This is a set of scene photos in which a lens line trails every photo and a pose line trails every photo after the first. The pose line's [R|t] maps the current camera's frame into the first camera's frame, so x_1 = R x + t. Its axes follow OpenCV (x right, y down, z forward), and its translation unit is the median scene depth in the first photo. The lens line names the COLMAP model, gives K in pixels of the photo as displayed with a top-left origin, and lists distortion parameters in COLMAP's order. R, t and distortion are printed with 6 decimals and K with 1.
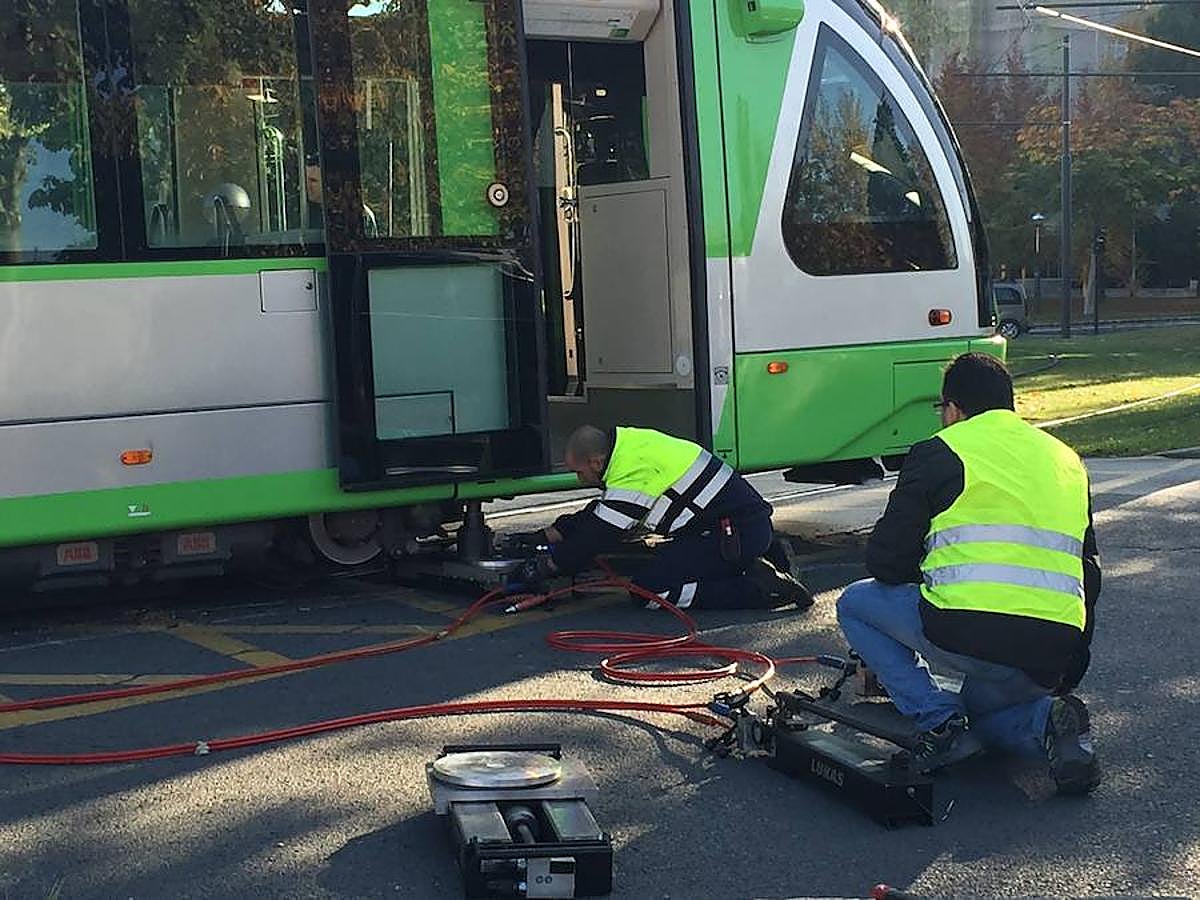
lens RADIAL K [[2231.6, 0, 605.5], [0, 2231.6, 448.9], [0, 0, 1]] dist [0.042202, 0.259125]
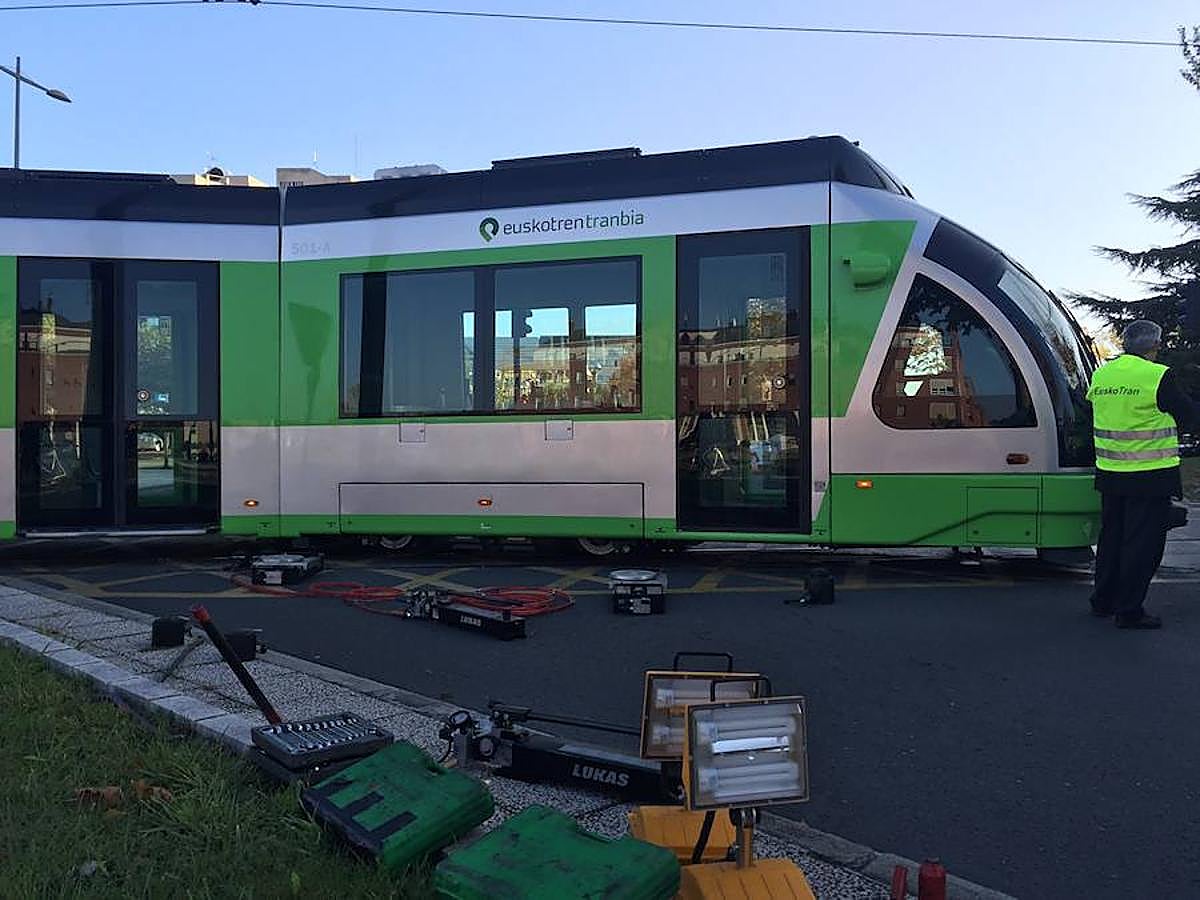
lens RADIAL K [[1025.1, 0, 599.6], [0, 1025.1, 440.9], [0, 0, 1]] dist [0.087135, -0.126352]
pose [[0.617907, 0.036329, -0.785411, 0.601618], [-0.073750, 0.997206, -0.011896, -0.048581], [0.782785, 0.065275, 0.618860, 0.398764]]
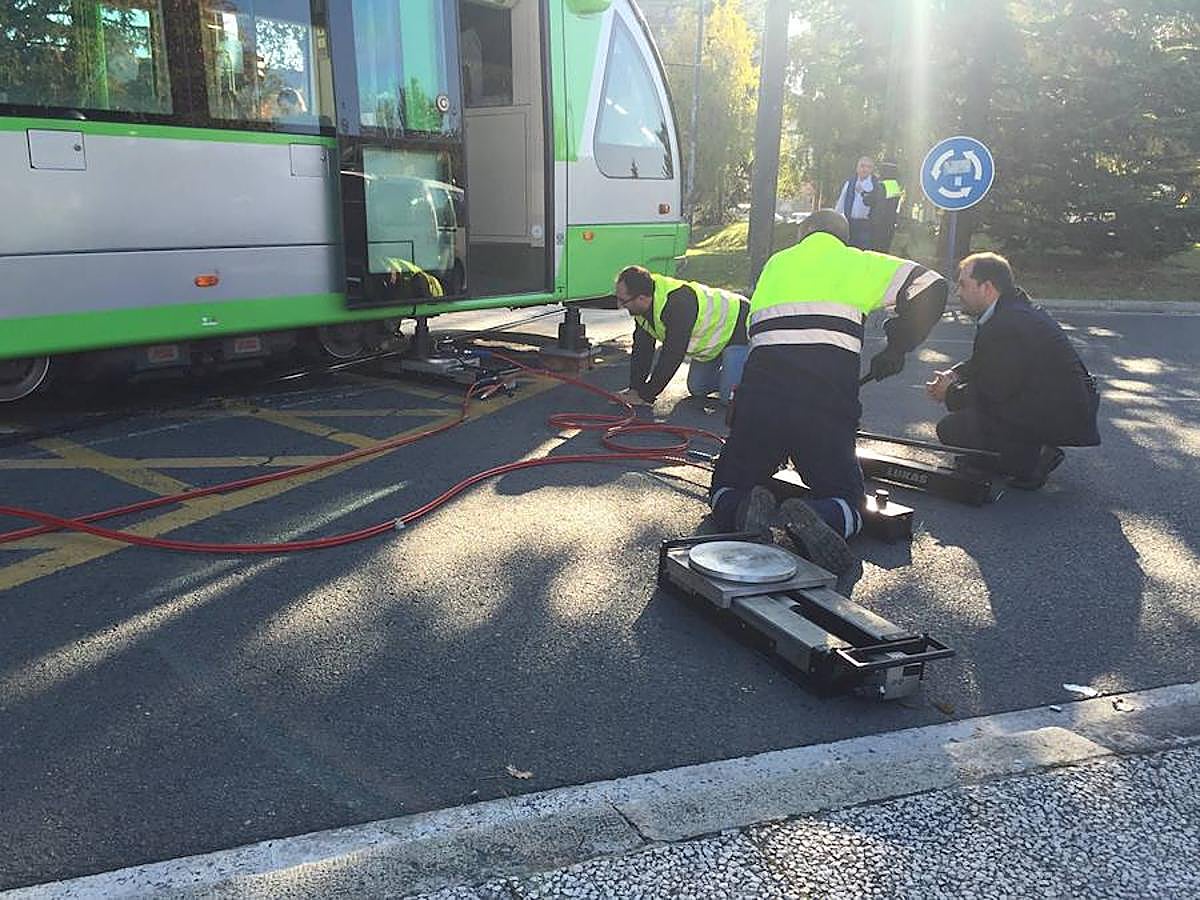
lens RADIAL K [[1040.4, 0, 600.0], [0, 1040.4, 450.0], [0, 0, 1]] dist [0.067177, -0.098130]
pose [[0.951101, -0.023827, 0.307958, -0.161351], [-0.023700, 0.988452, 0.149672, 0.003746], [-0.307968, -0.149652, 0.939553, 0.292273]]
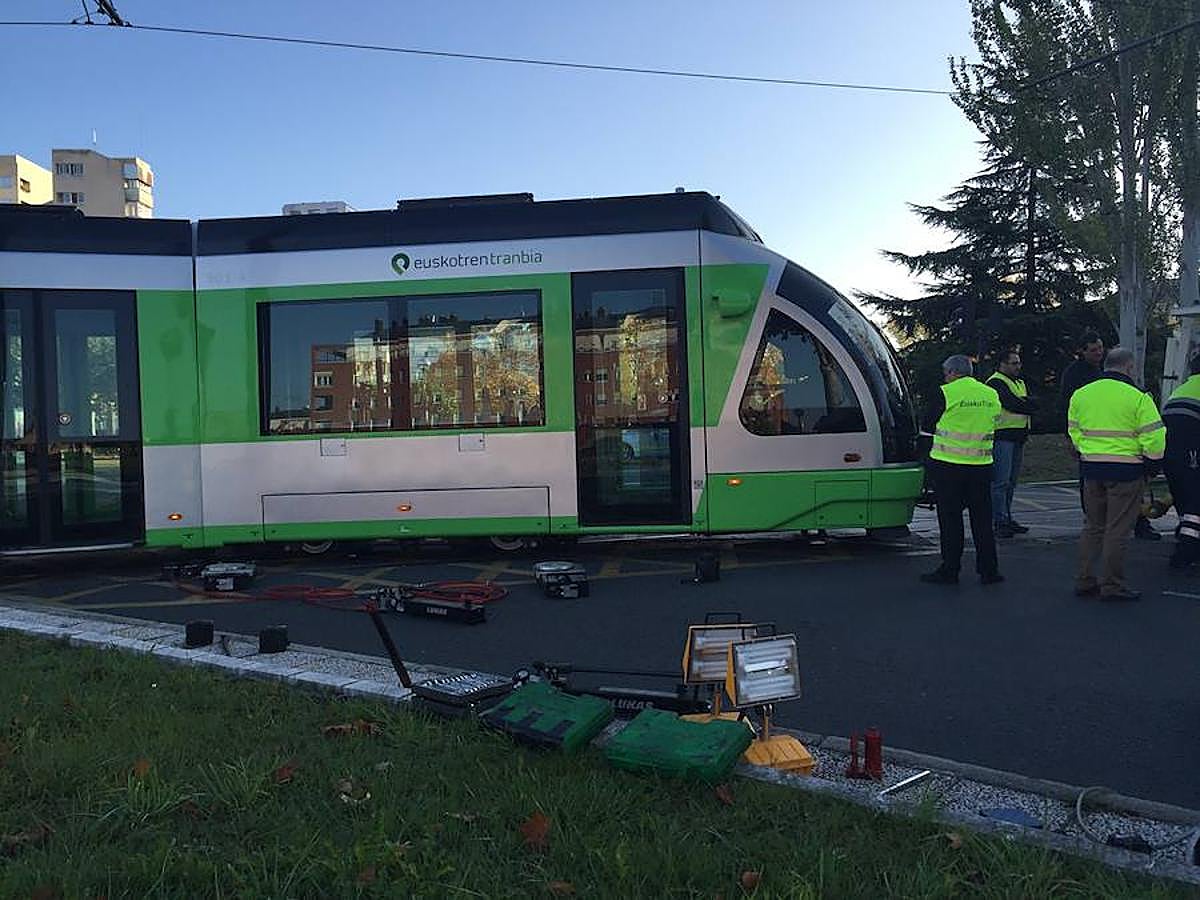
lens RADIAL K [[1025.1, 0, 599.6], [0, 1025.1, 440.9], [0, 0, 1]] dist [0.087135, -0.126352]
pose [[0.751472, 0.026000, -0.659252, 0.643732], [-0.045986, 0.998857, -0.013025, -0.060059], [0.658160, 0.040105, 0.751809, 0.240684]]
